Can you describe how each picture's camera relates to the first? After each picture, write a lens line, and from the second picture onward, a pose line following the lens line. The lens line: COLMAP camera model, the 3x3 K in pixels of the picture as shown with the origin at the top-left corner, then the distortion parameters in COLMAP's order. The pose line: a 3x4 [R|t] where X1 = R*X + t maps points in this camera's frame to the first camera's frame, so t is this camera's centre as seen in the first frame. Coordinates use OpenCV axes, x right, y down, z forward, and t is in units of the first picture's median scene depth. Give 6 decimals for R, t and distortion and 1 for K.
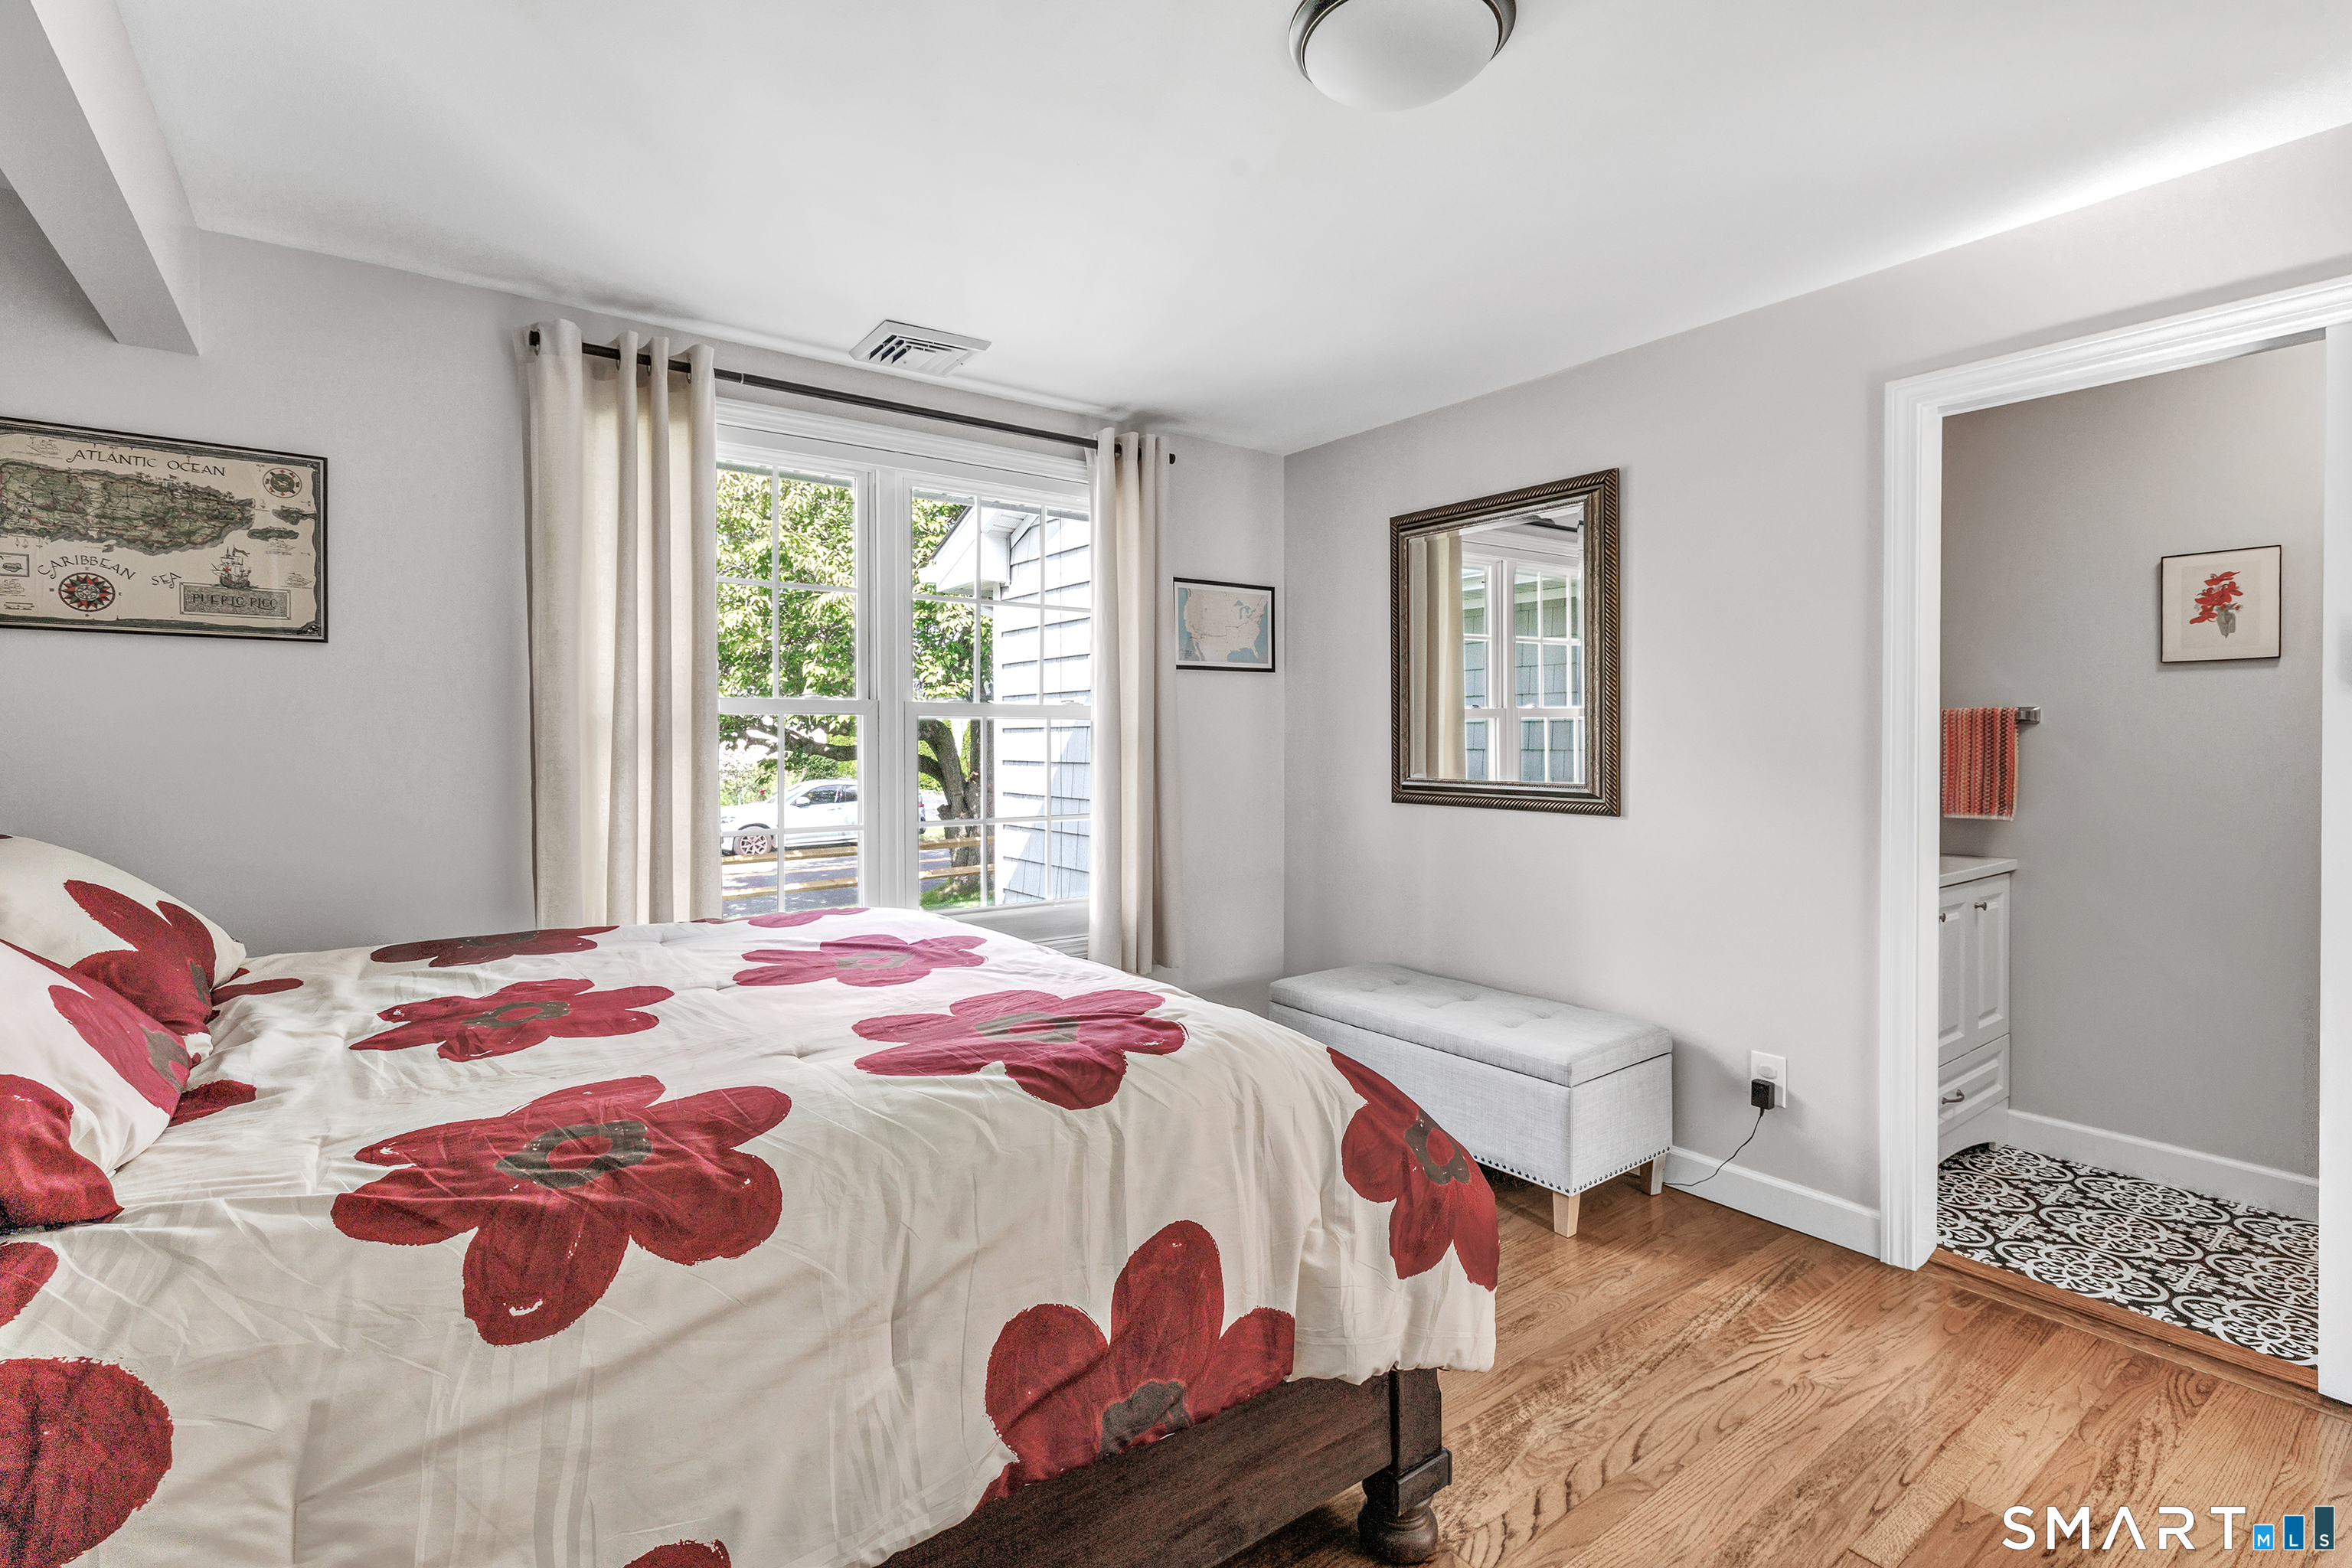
lens RADIAL K [[1081.9, 0, 1178.3], [0, 1081.9, 746.6], [0, 0, 1]] dist [0.003849, 0.000629]
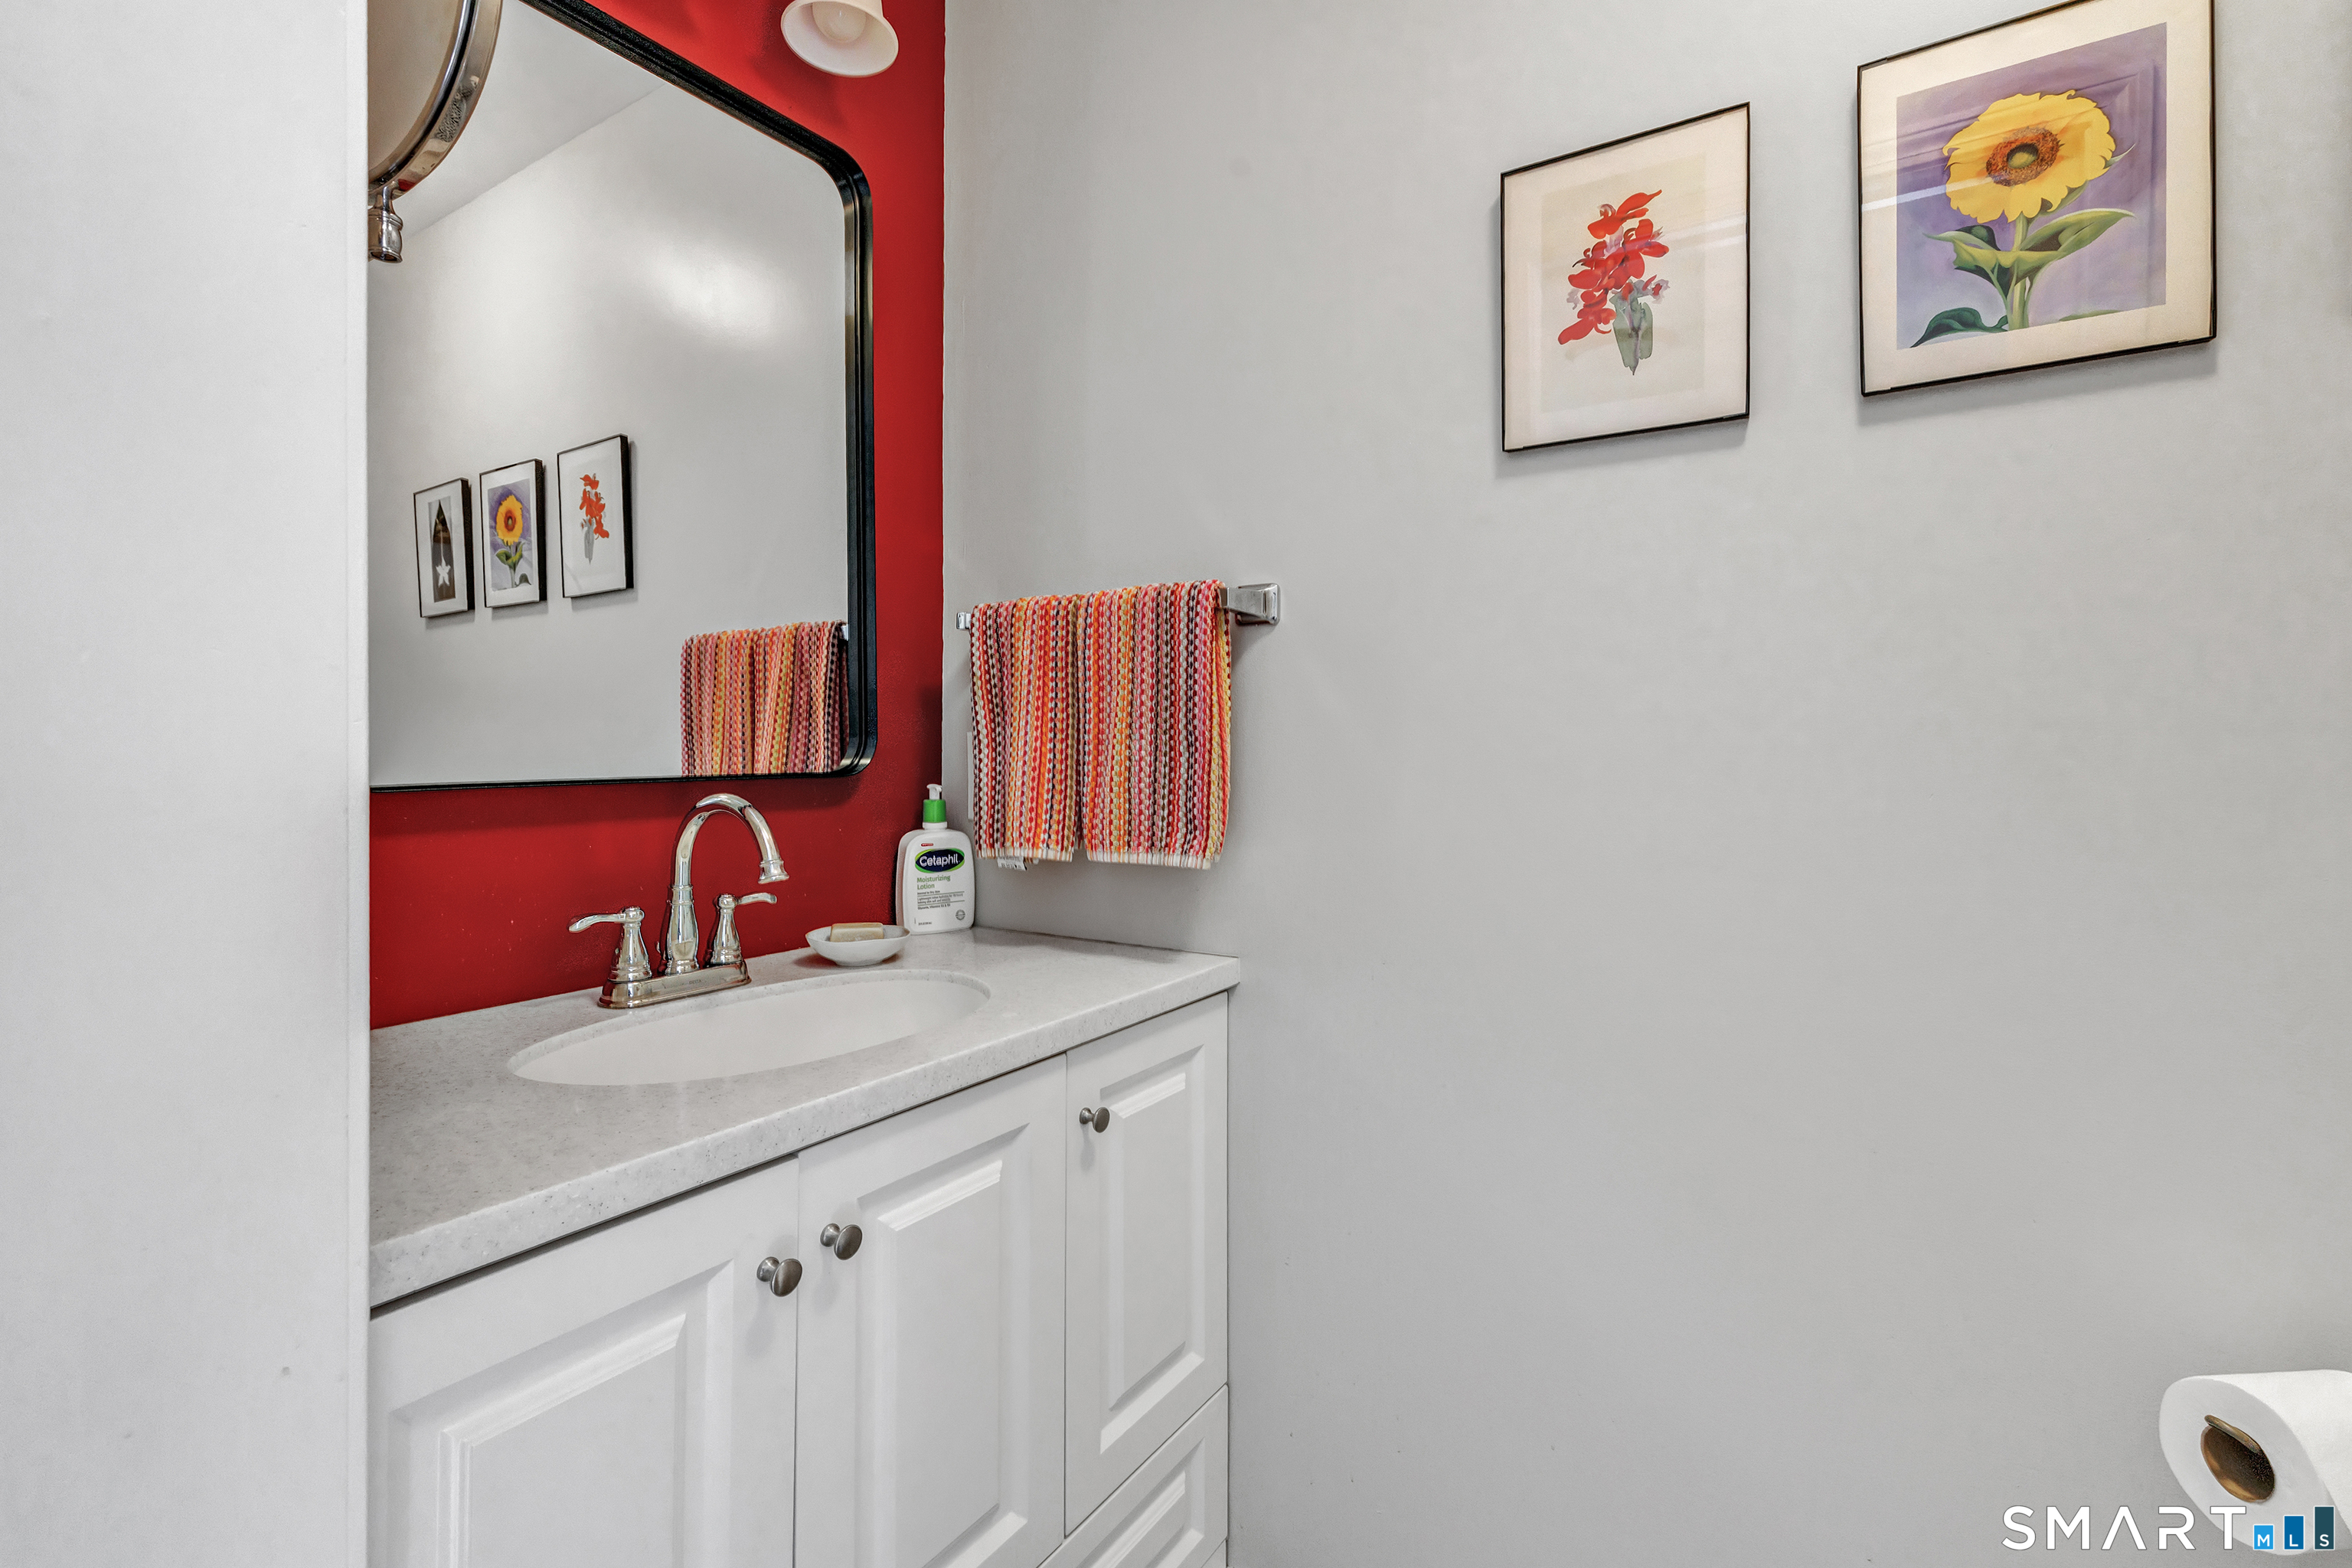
lens RADIAL K [[1081.9, 0, 1178.3], [0, 1081.9, 746.6], [0, 0, 1]] dist [0.003849, 0.000629]
pose [[0.937422, 0.000817, 0.348195, 0.637117], [0.001759, 0.999973, -0.007083, 0.028088], [-0.348192, 0.007252, 0.937395, 0.653840]]
